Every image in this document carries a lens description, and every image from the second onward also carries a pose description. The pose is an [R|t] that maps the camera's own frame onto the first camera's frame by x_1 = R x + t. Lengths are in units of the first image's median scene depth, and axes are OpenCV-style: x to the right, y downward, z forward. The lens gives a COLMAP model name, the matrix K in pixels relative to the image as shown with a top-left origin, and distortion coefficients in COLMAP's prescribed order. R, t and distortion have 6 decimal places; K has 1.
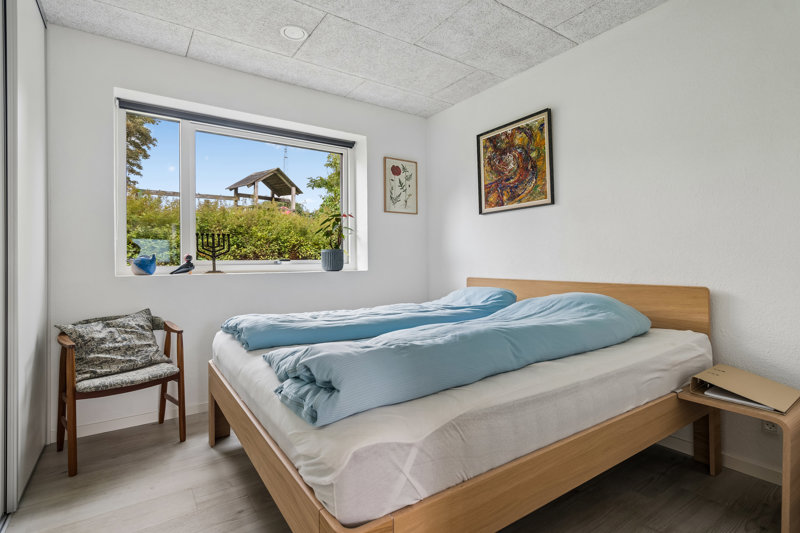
lens RADIAL K [[386.5, 0, 417.1], [0, 386.5, 255.1], [0, 0, 1]] dist [-0.000607, 0.001371]
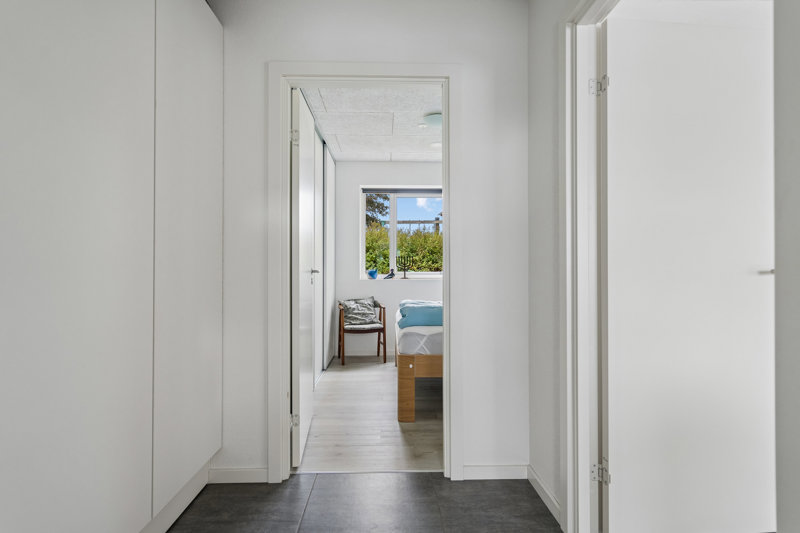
lens RADIAL K [[386.5, 0, 399.1], [0, 386.5, 267.5], [0, 0, 1]] dist [-0.000607, 0.001371]
pose [[0.825703, 0.007510, -0.564056, 0.554886], [-0.006130, 0.999972, 0.004340, -0.016656], [0.564072, -0.000126, 0.825725, -0.580406]]
